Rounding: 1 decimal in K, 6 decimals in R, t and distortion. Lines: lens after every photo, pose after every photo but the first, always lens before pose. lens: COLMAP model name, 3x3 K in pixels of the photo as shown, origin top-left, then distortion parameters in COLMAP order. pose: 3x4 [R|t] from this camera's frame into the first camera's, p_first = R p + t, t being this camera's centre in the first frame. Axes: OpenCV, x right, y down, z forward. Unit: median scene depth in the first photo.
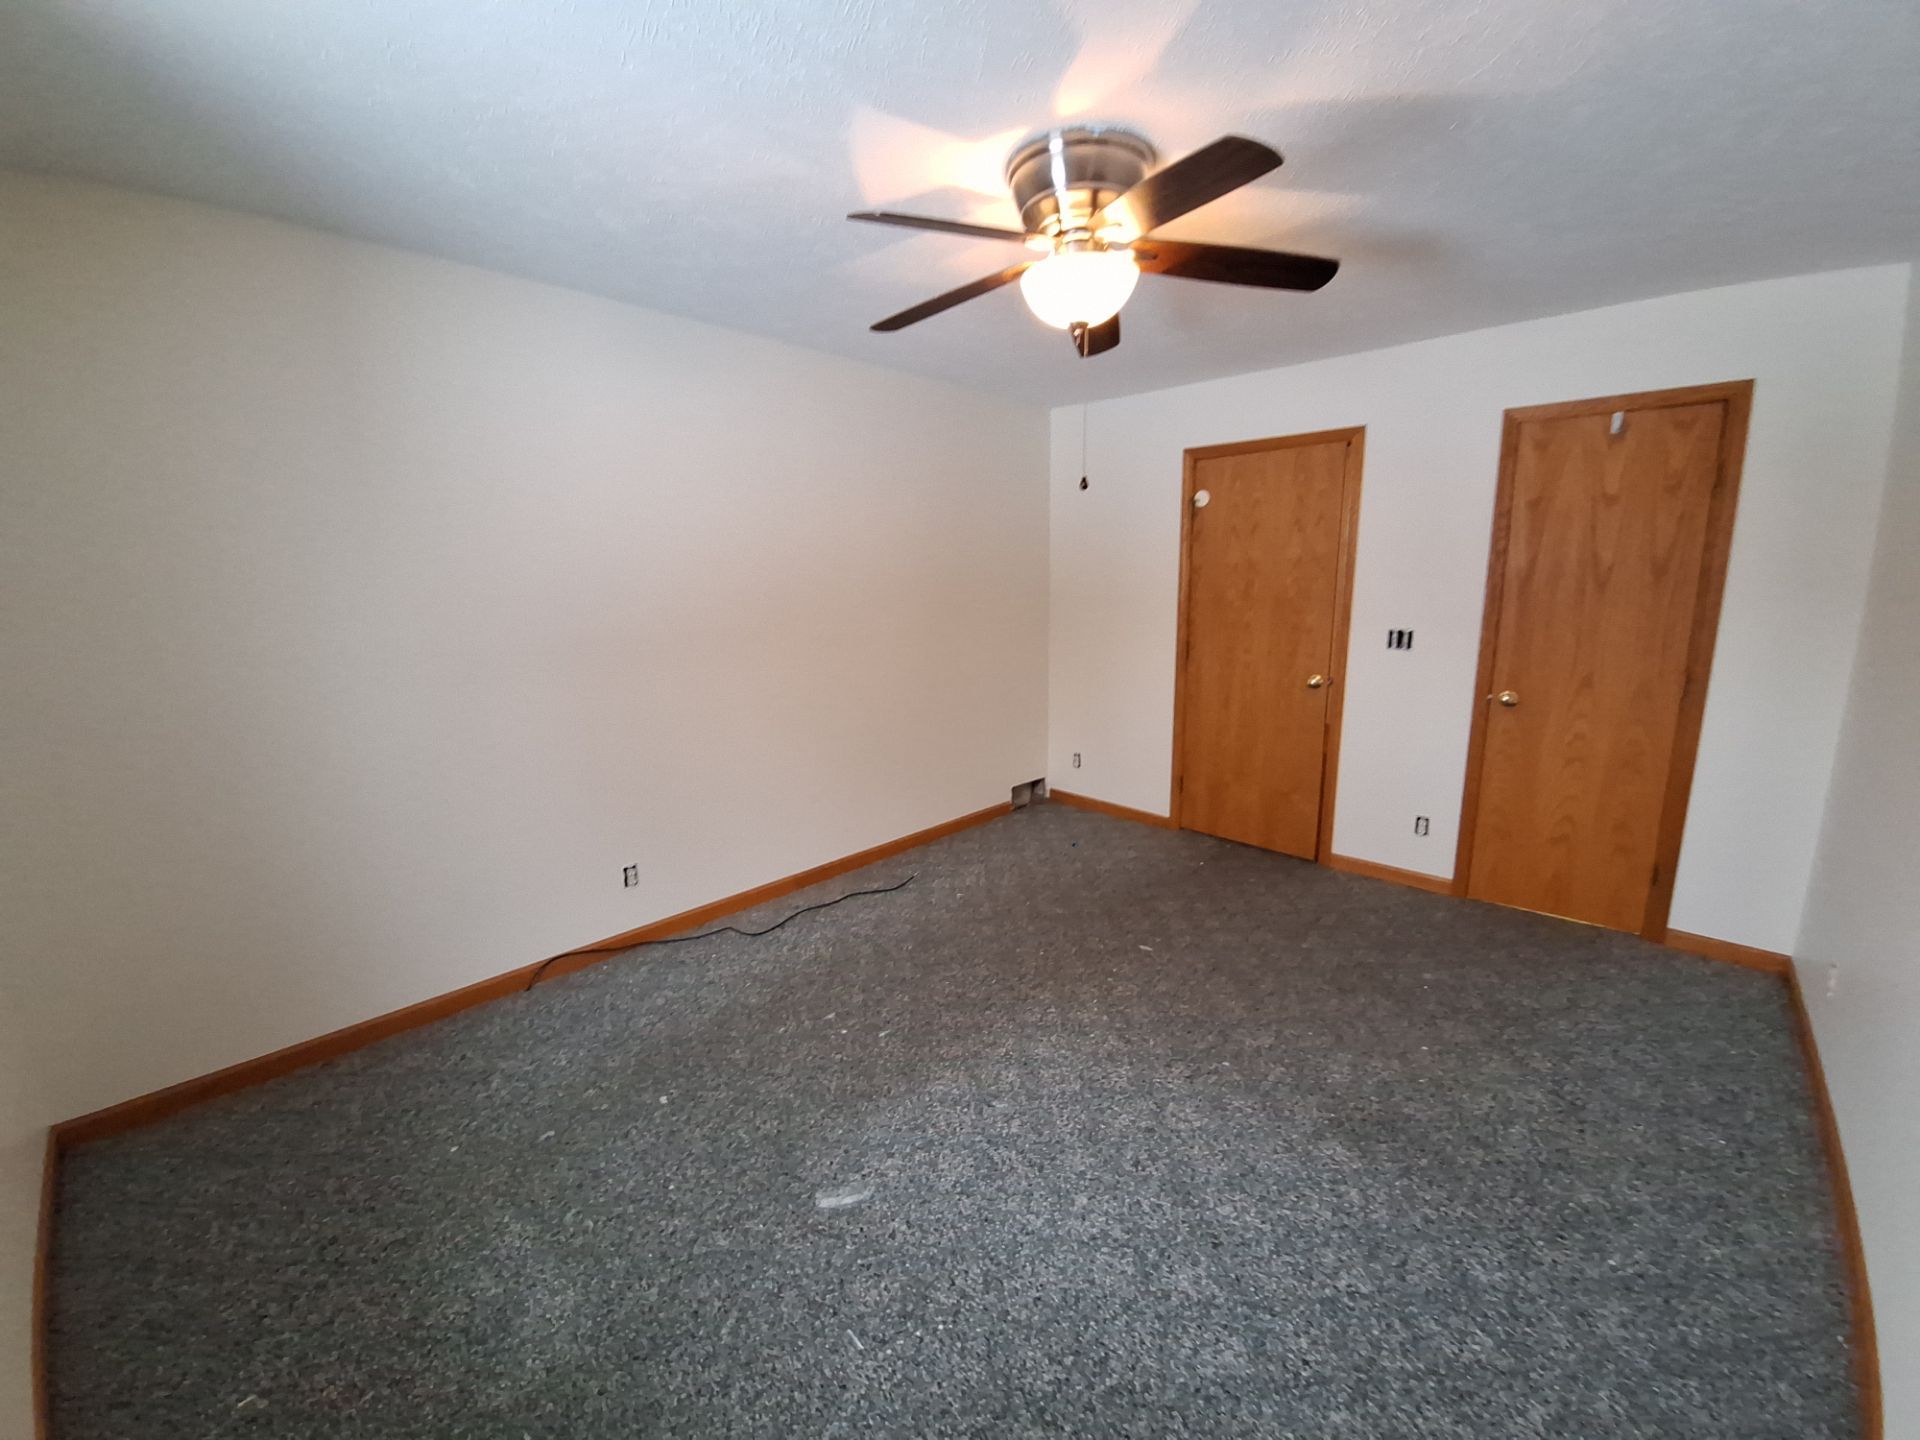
lens RADIAL K [[756.2, 0, 958.3], [0, 756.2, 724.7], [0, 0, 1]] dist [-0.013791, -0.000713]
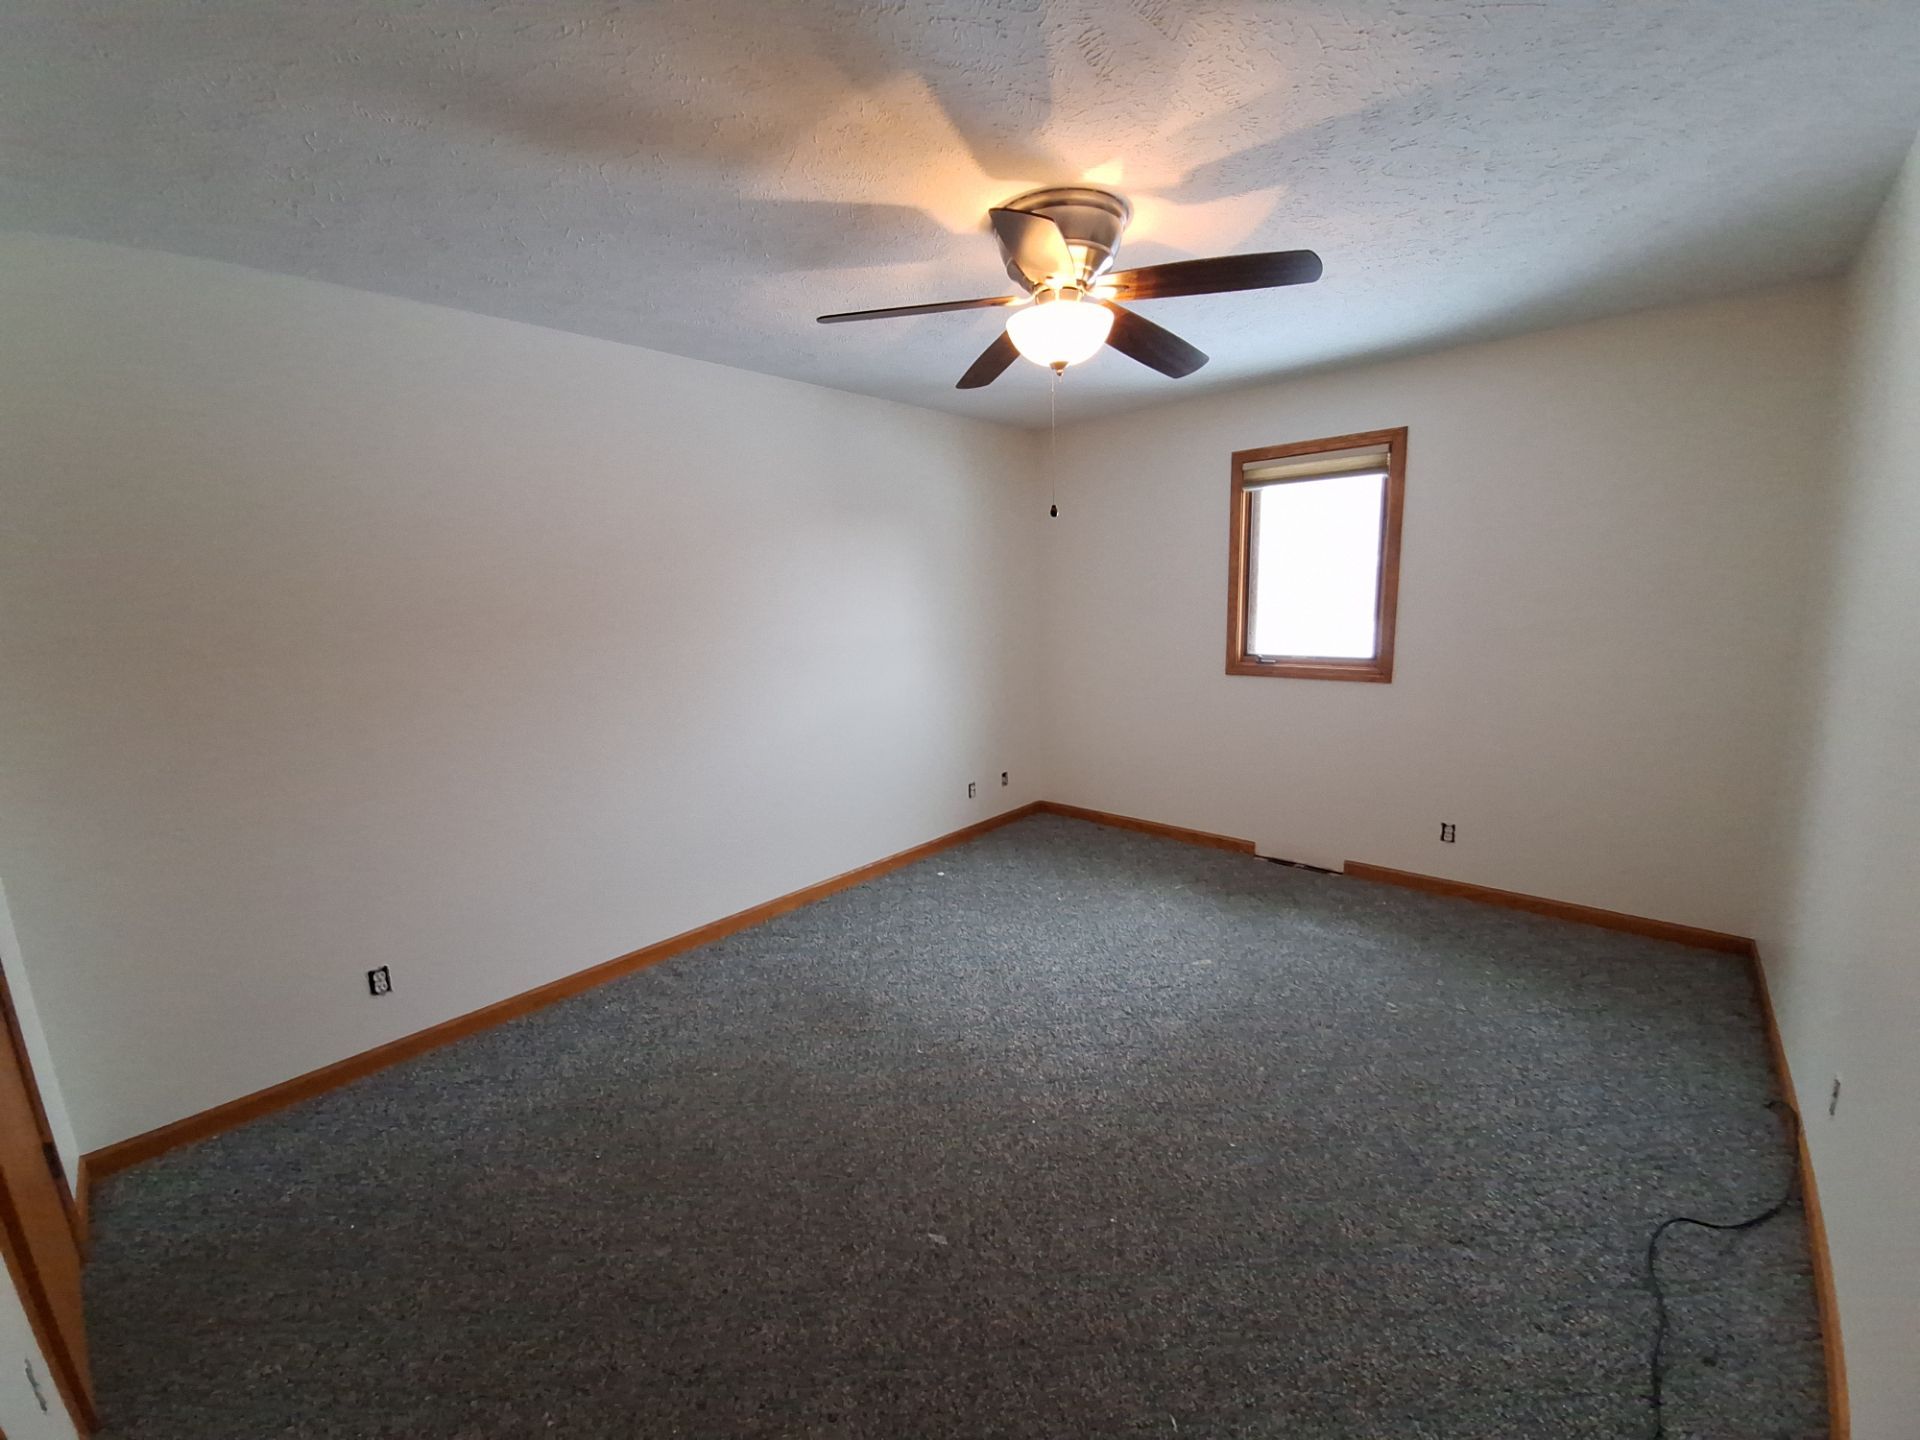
lens RADIAL K [[756.2, 0, 958.3], [0, 756.2, 724.7], [0, 0, 1]] dist [-0.013791, -0.000713]
pose [[-0.998922, 0.045566, -0.008879, 0.305936], [0.039370, 0.932857, 0.358088, -0.396233], [0.024600, 0.357353, -0.933645, 1.956439]]
